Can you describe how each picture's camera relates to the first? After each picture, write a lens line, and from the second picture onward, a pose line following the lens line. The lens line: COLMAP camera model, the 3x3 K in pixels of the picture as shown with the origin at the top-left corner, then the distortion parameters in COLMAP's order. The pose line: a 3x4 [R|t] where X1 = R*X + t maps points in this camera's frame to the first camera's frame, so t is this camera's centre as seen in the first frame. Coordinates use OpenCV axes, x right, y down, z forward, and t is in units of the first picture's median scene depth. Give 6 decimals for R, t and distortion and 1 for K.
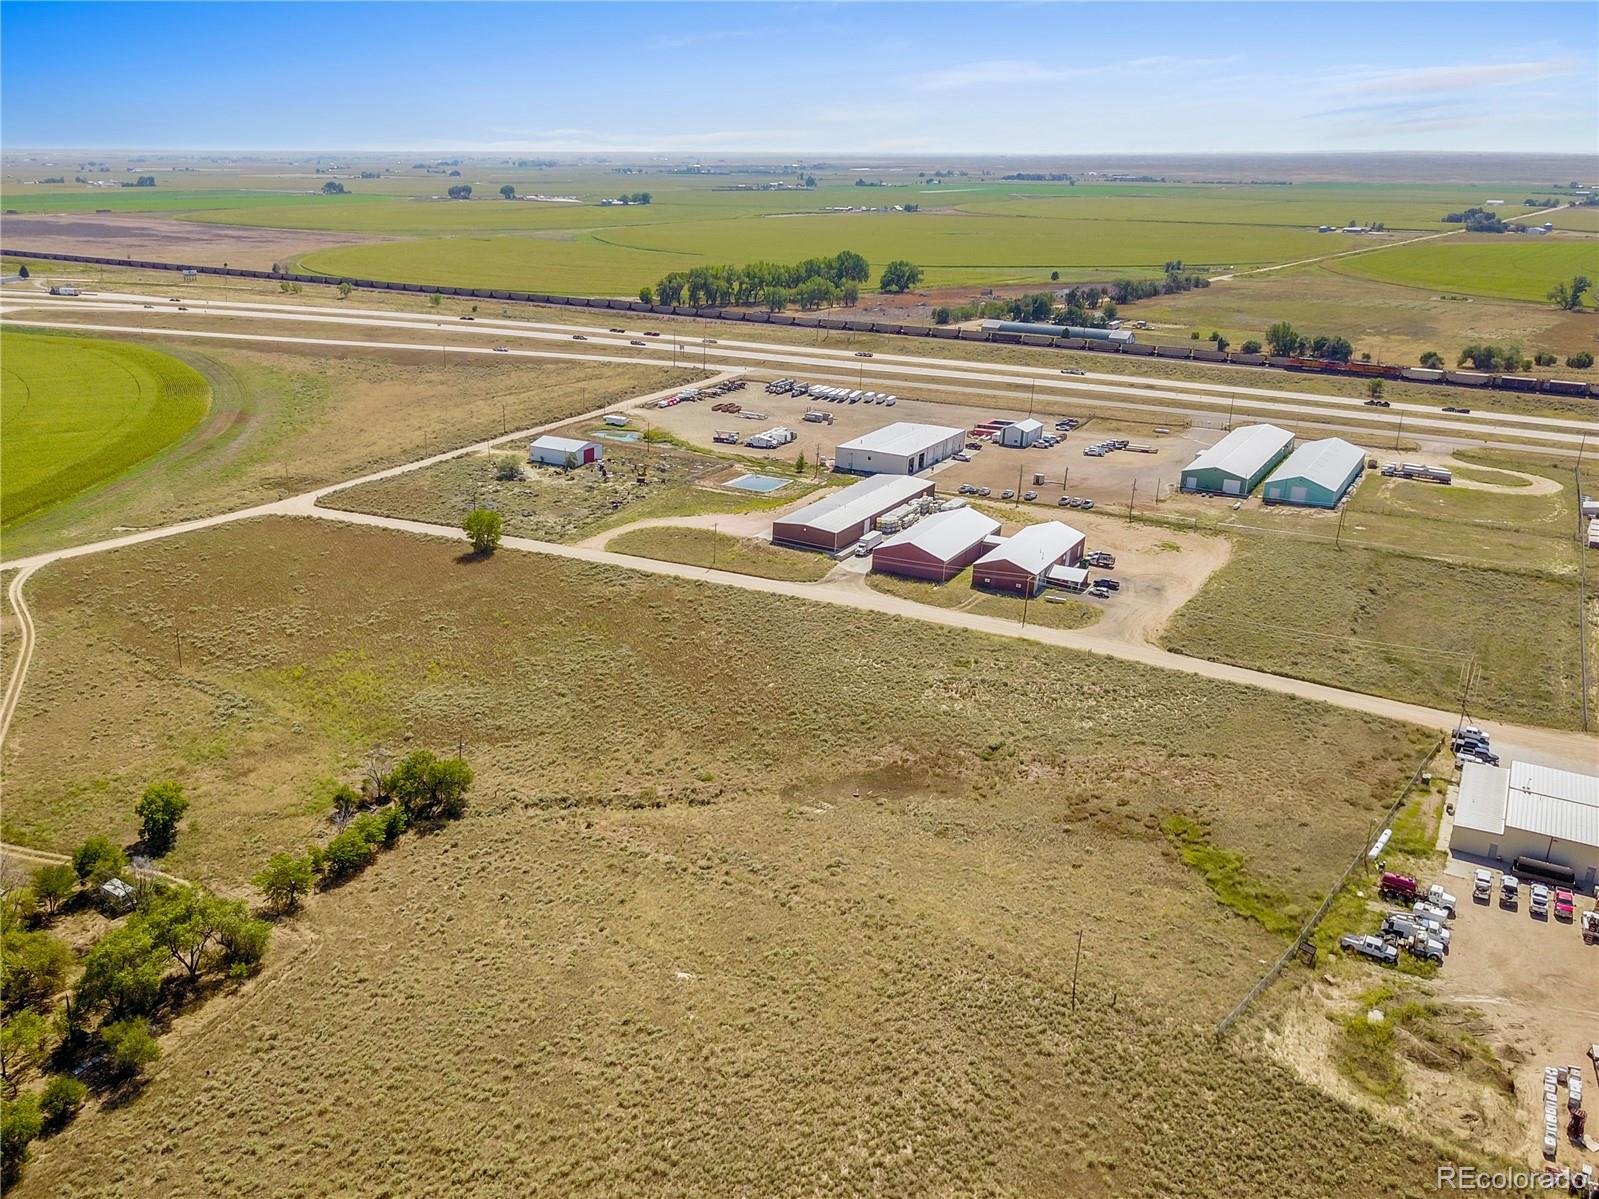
lens RADIAL K [[1288.7, 0, 730.8], [0, 1288.7, 598.2], [0, 0, 1]] dist [0.007557, -0.004499]
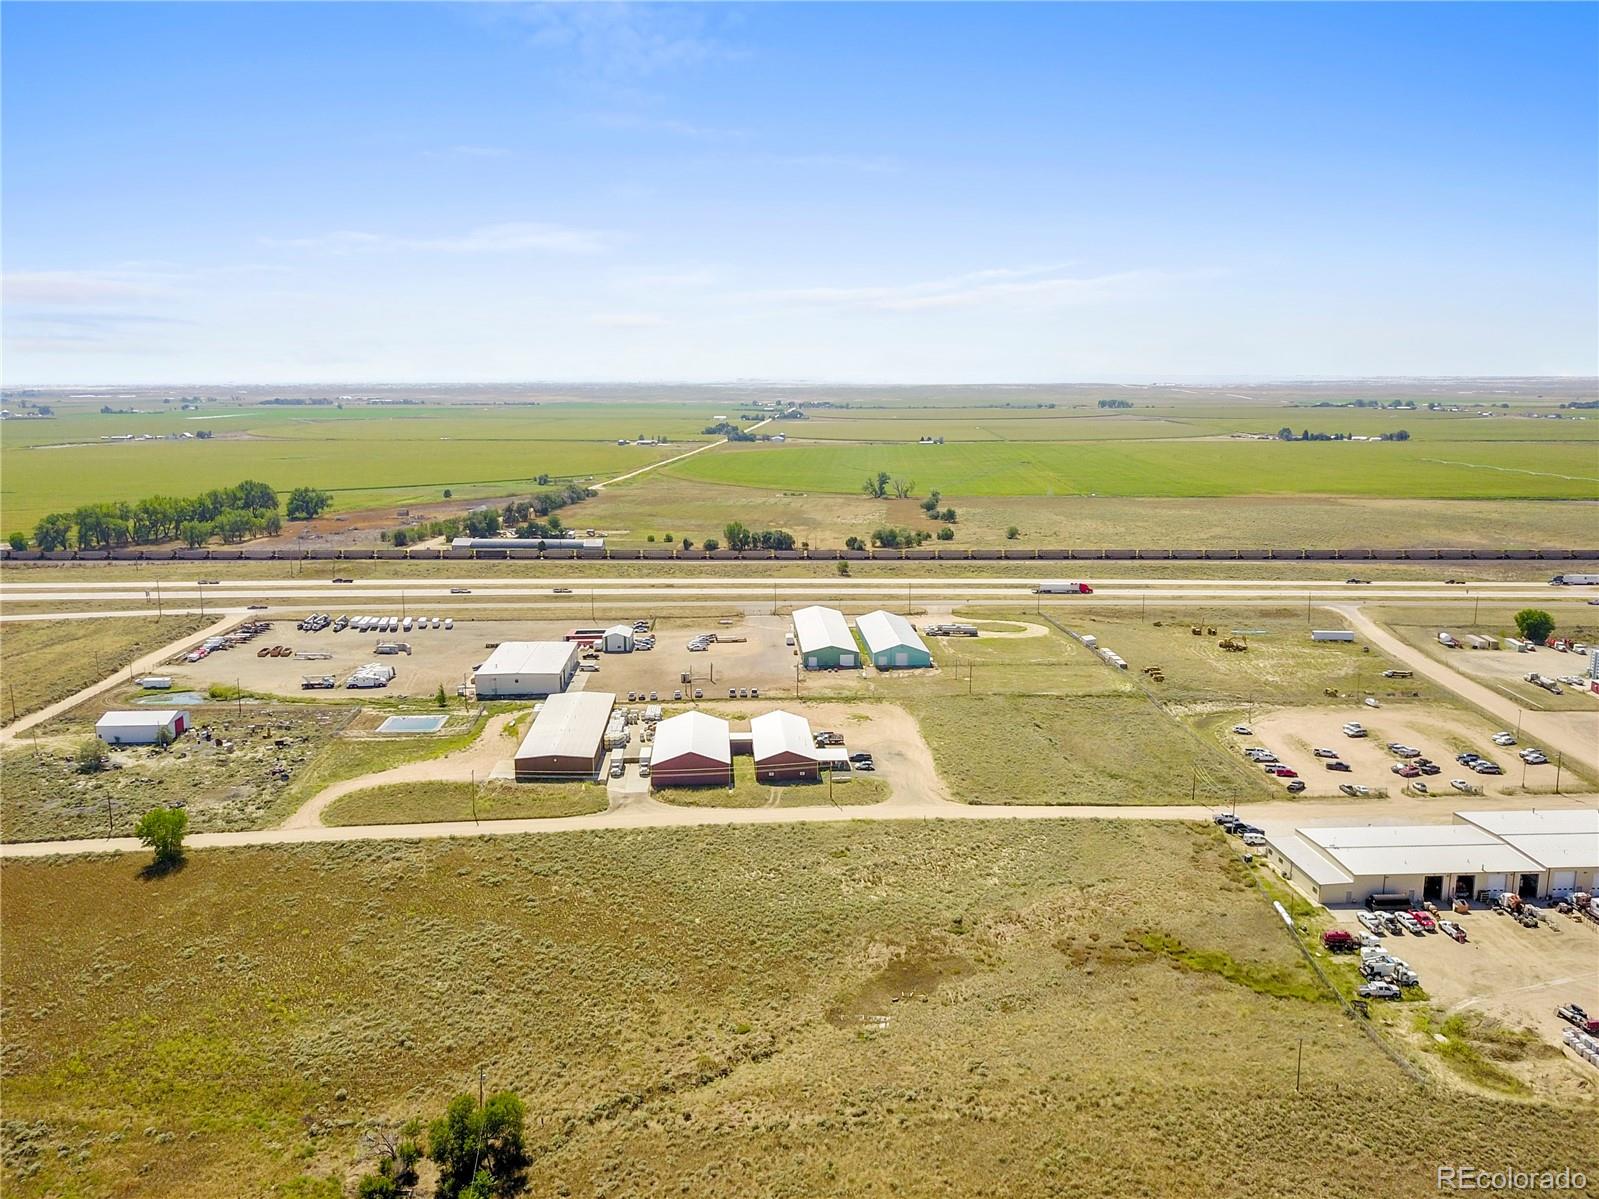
lens RADIAL K [[1279.3, 0, 798.0], [0, 1279.3, 598.4], [0, 0, 1]] dist [0.005022, -0.001400]
pose [[0.817126, -0.101424, 0.567466, -0.389635], [0.191914, 0.976109, -0.101887, -0.048539], [-0.543575, 0.192159, 0.817068, 0.146112]]
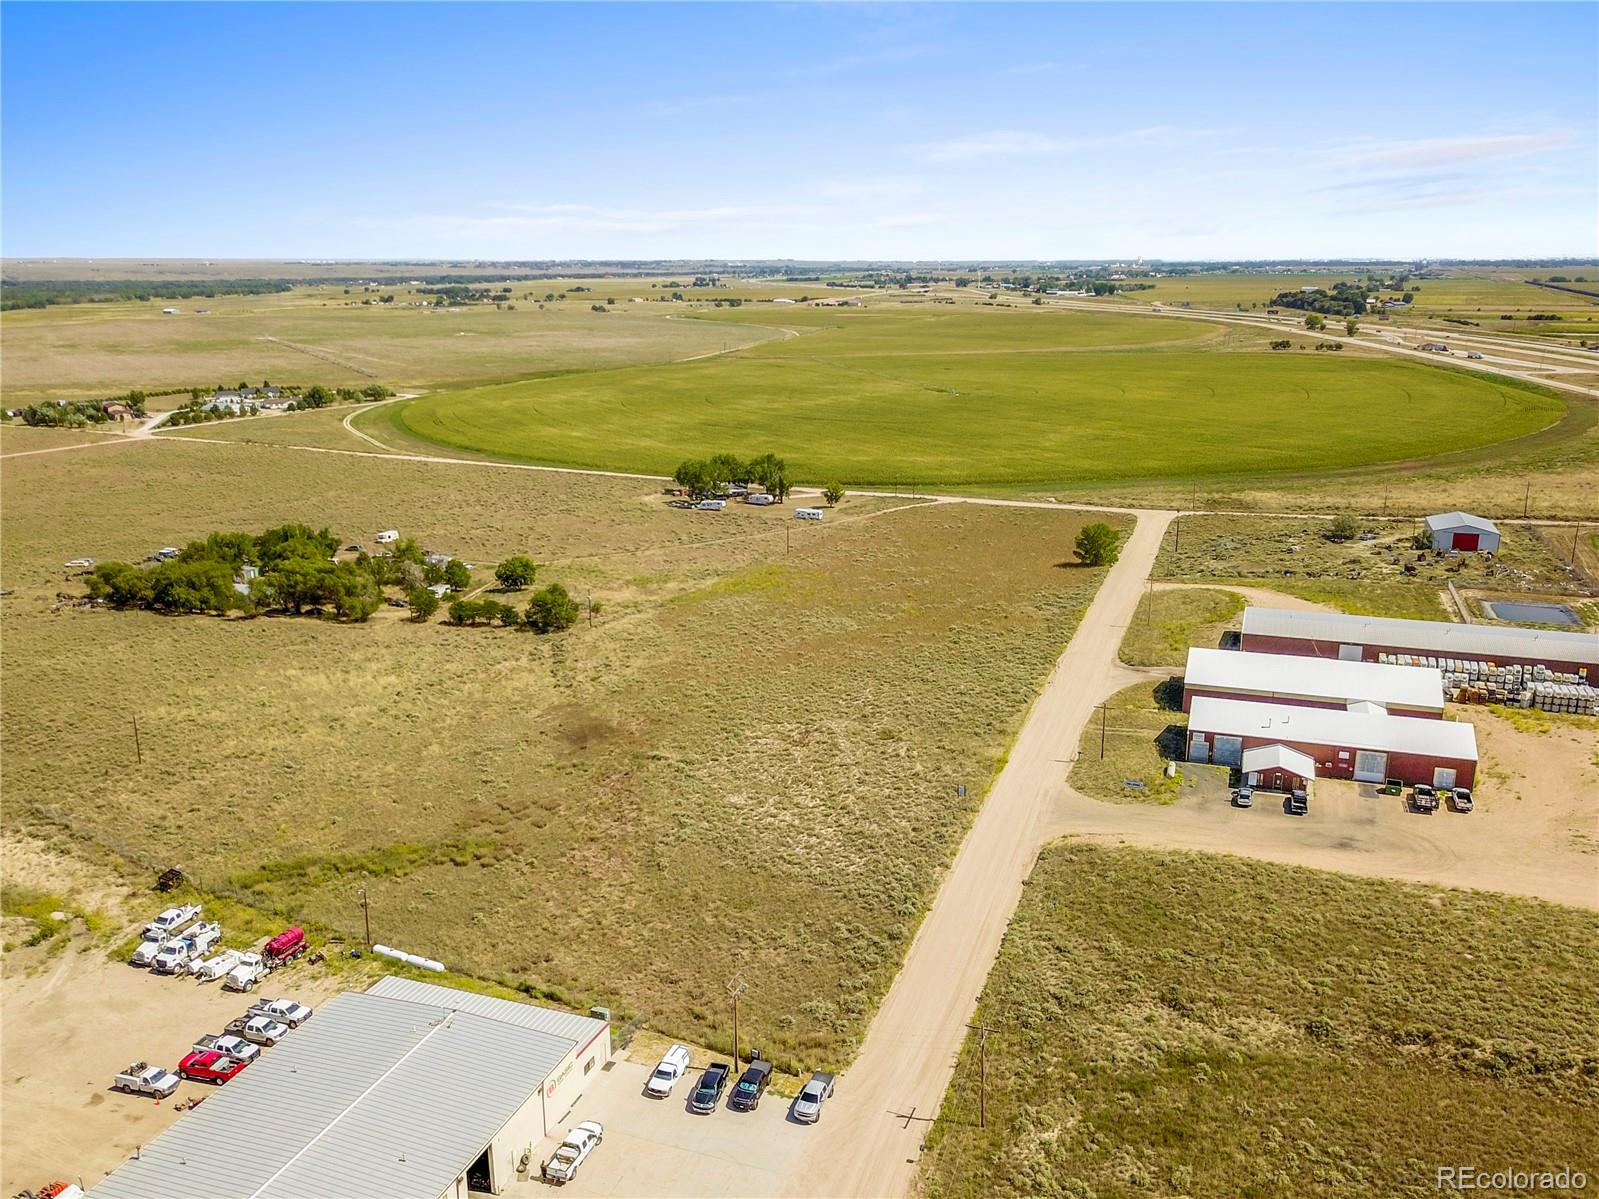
lens RADIAL K [[1308.2, 0, 795.7], [0, 1308.2, 599.1], [0, 0, 1]] dist [0.011594, -0.006795]
pose [[0.205450, 0.244367, -0.947668, 0.871659], [-0.315703, 0.933107, 0.172169, -0.139882], [0.926349, 0.263810, 0.268855, 0.694896]]
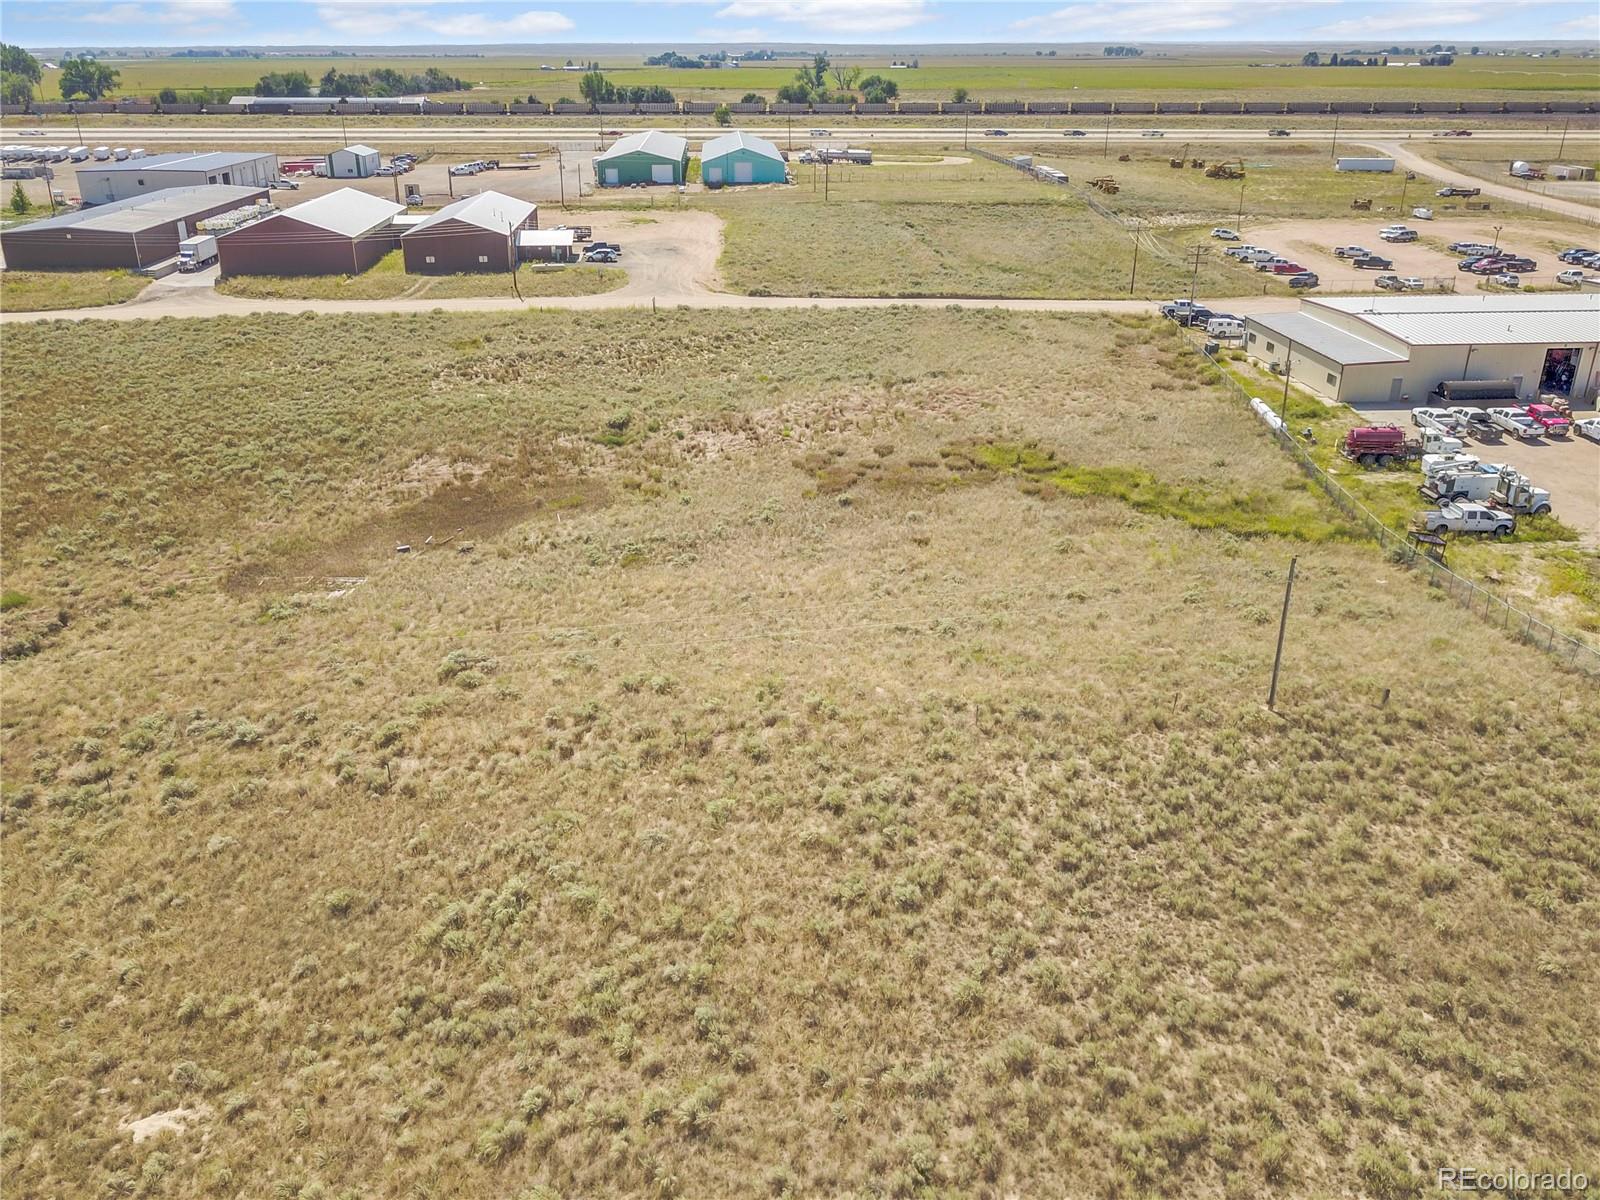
lens RADIAL K [[1294.1, 0, 795.6], [0, 1294.1, 602.2], [0, 0, 1]] dist [0.005221, -0.006707]
pose [[0.813003, -0.233488, 0.533395, -0.028885], [0.194638, 0.972359, 0.128972, 0.111828], [-0.548765, -0.001035, 0.835976, 0.438880]]
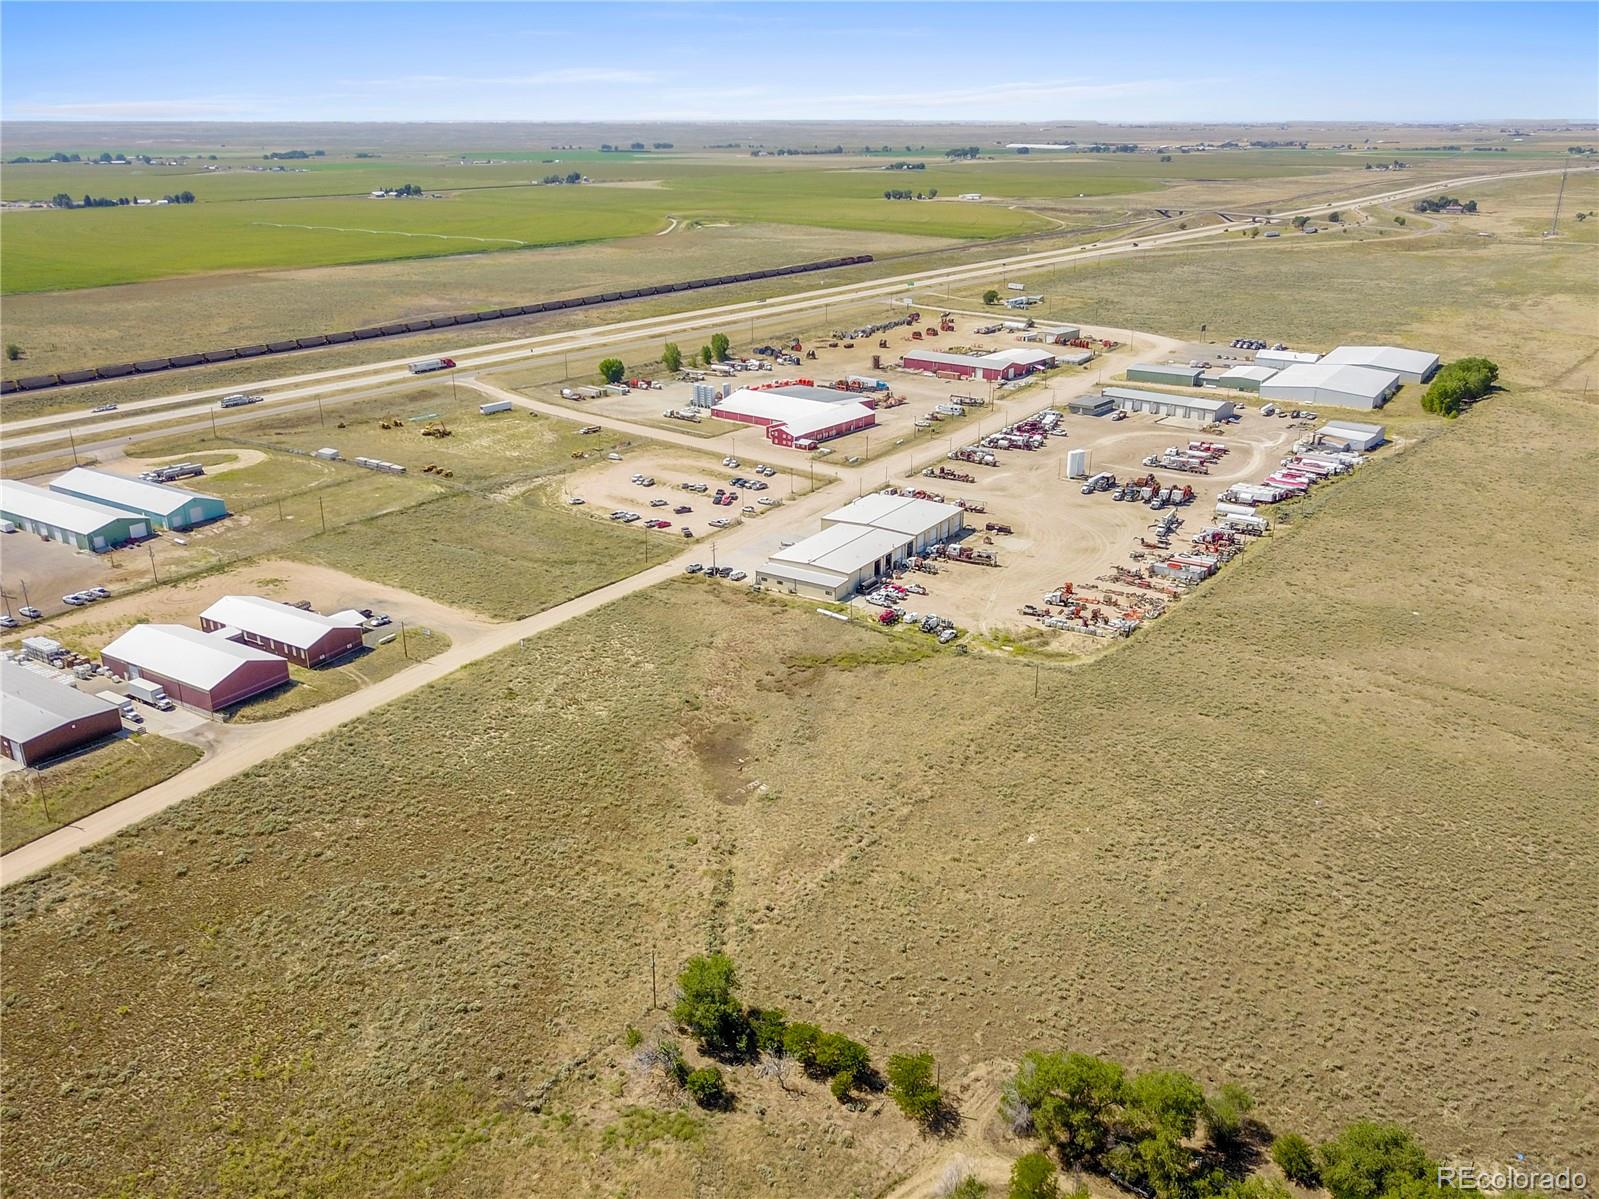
lens RADIAL K [[1279.3, 0, 798.0], [0, 1279.3, 598.4], [0, 0, 1]] dist [0.005022, -0.001400]
pose [[0.011317, -0.351587, 0.936087, -0.740883], [0.327779, 0.885726, 0.328710, -0.276183], [-0.944687, 0.303110, 0.125267, 0.607774]]
